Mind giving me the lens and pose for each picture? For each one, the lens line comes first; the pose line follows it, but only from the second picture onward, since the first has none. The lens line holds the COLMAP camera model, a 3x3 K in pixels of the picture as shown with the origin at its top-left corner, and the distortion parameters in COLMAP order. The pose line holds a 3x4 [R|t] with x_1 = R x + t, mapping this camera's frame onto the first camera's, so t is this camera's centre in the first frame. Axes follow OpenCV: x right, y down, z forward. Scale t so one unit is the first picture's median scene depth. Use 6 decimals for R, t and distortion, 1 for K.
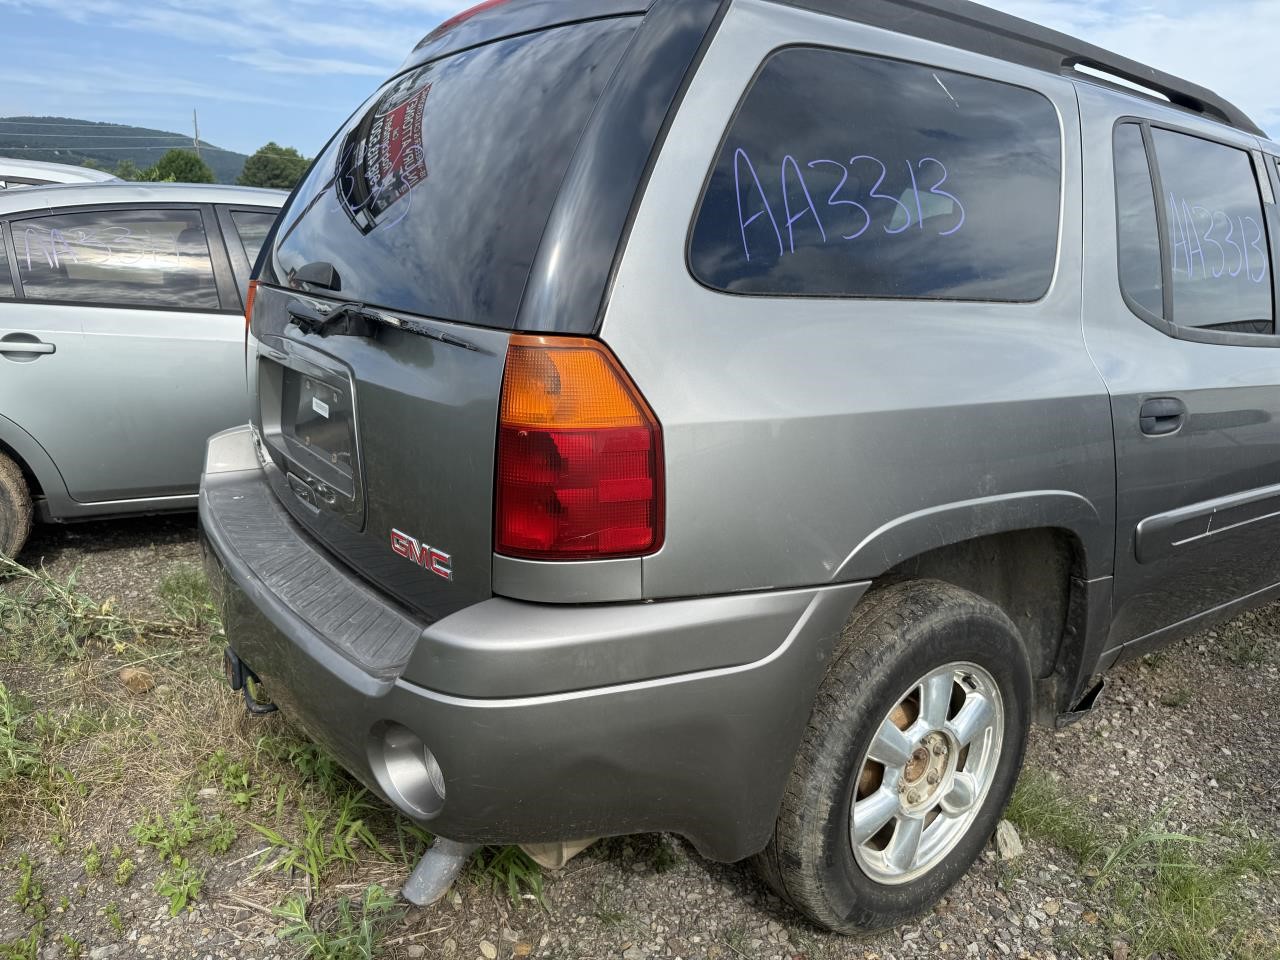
lens RADIAL K [[931.3, 0, 640.0], [0, 931.3, 480.0], [0, 0, 1]] dist [0.066931, -0.032549]
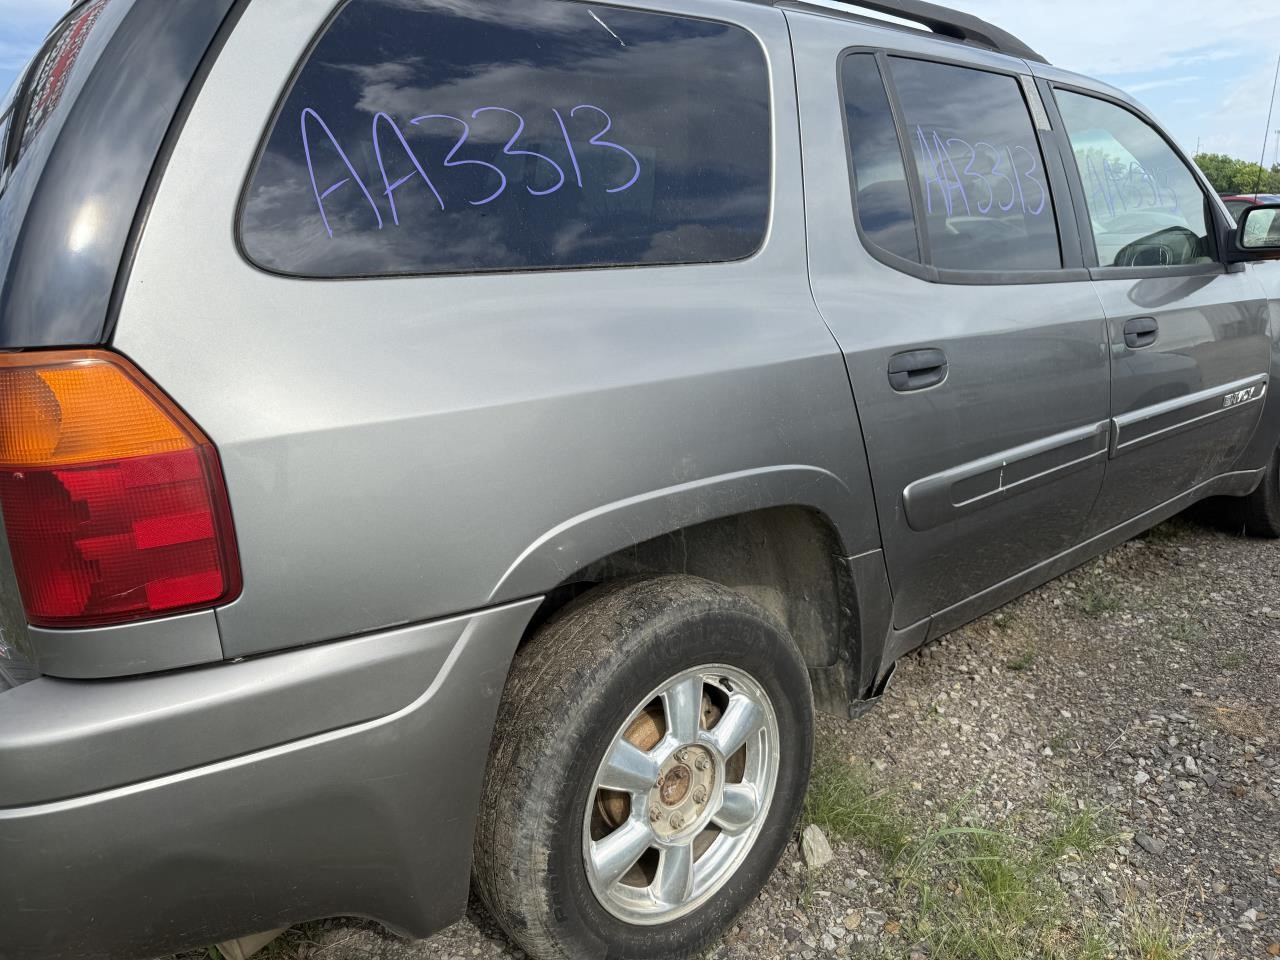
lens RADIAL K [[915.8, 0, 637.7], [0, 915.8, 468.6], [0, 0, 1]] dist [0.124150, -0.171065]
pose [[0.994087, -0.105563, 0.025465, 0.253510], [0.105625, 0.994405, -0.001093, 0.000818], [-0.025208, 0.003777, 0.999675, 0.113471]]
